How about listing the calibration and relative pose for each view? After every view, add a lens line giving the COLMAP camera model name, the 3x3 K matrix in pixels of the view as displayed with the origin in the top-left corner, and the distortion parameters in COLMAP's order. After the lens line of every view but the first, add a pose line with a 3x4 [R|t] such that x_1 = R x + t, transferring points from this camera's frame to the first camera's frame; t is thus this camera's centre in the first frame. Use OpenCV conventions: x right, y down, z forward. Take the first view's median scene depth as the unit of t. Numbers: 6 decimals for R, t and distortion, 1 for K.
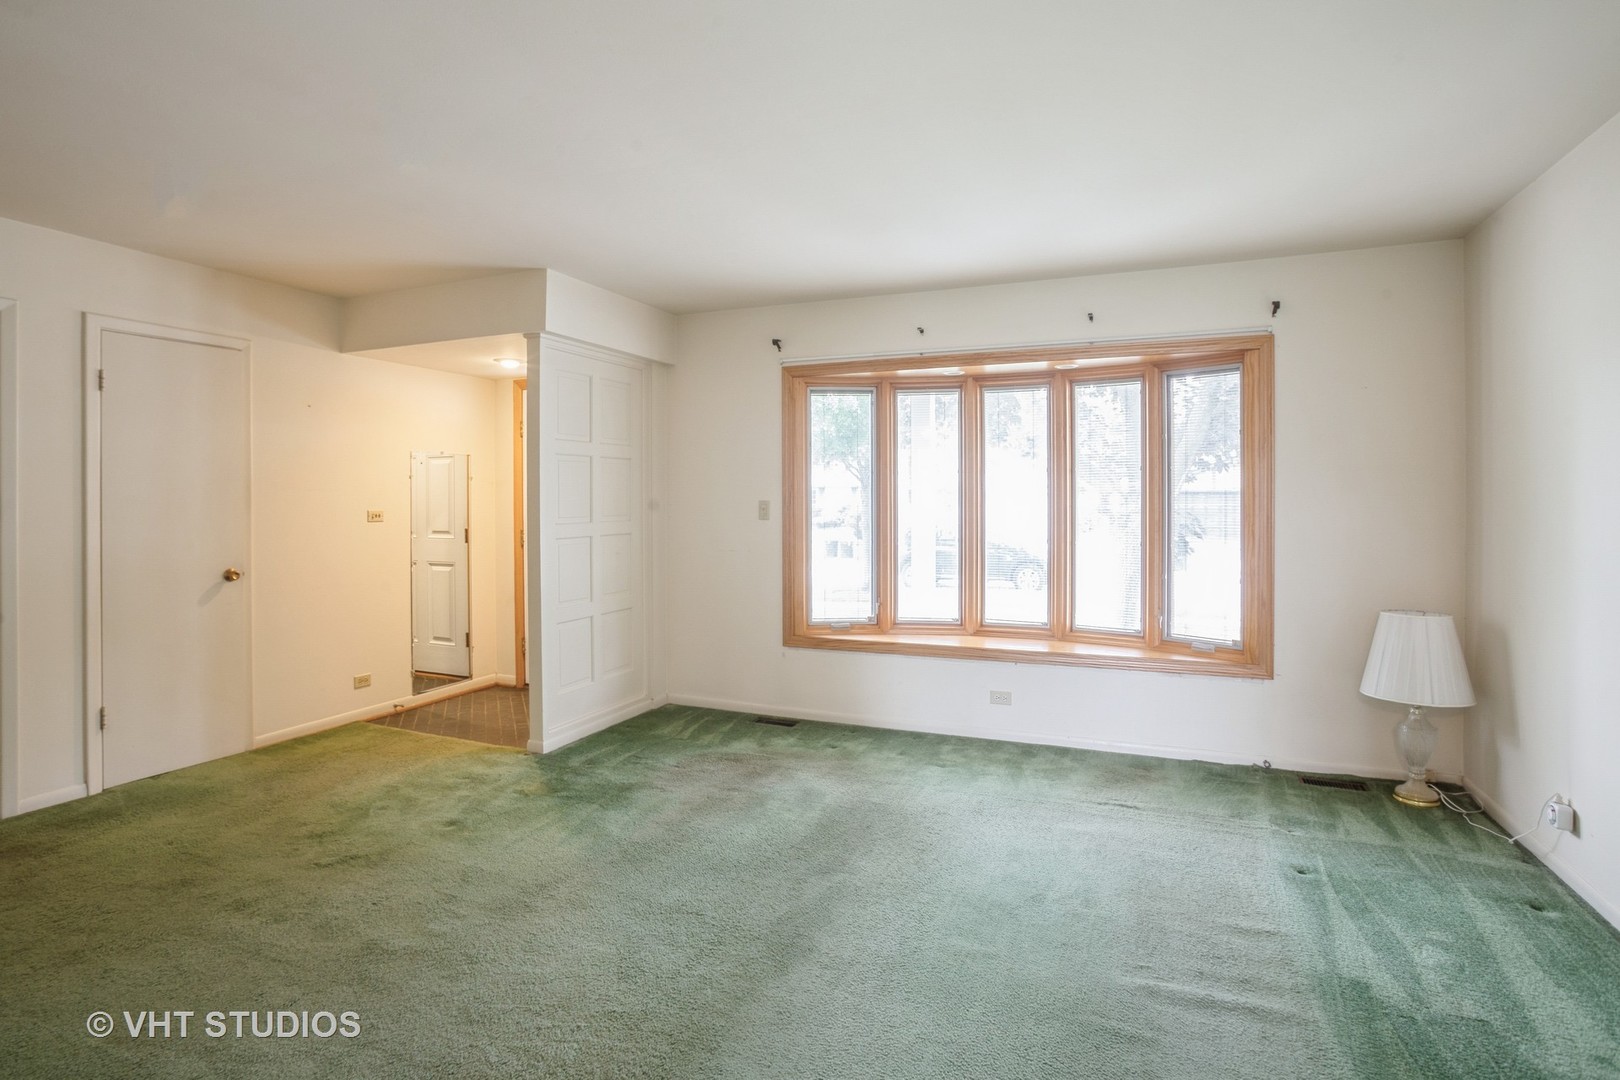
lens RADIAL K [[814.2, 0, 771.6], [0, 814.2, 546.8], [0, 0, 1]] dist [-0.034909, 0.001056]
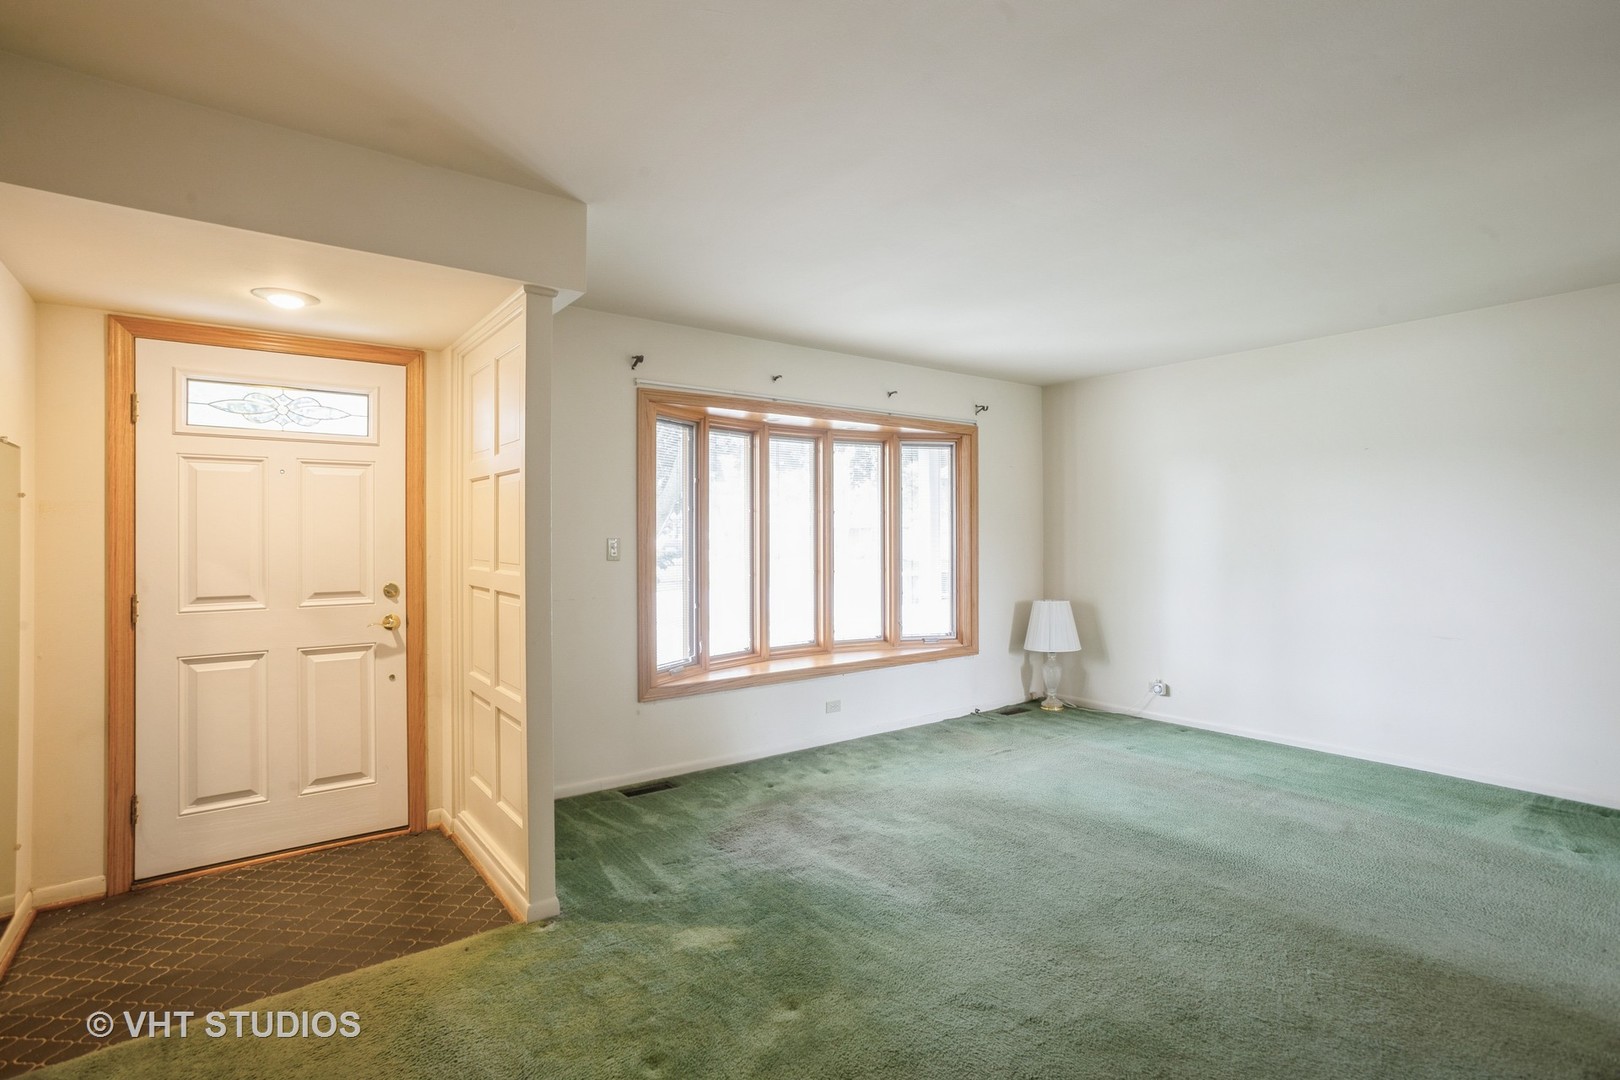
lens RADIAL K [[788.5, 0, 829.6], [0, 788.5, 540.9], [0, 0, 1]] dist [-0.000128, 0.000237]
pose [[0.478677, -0.006662, 0.877966, -0.753260], [0.055948, 0.998170, -0.022929, -0.024507], [-0.876206, 0.060096, 0.478174, 0.481229]]
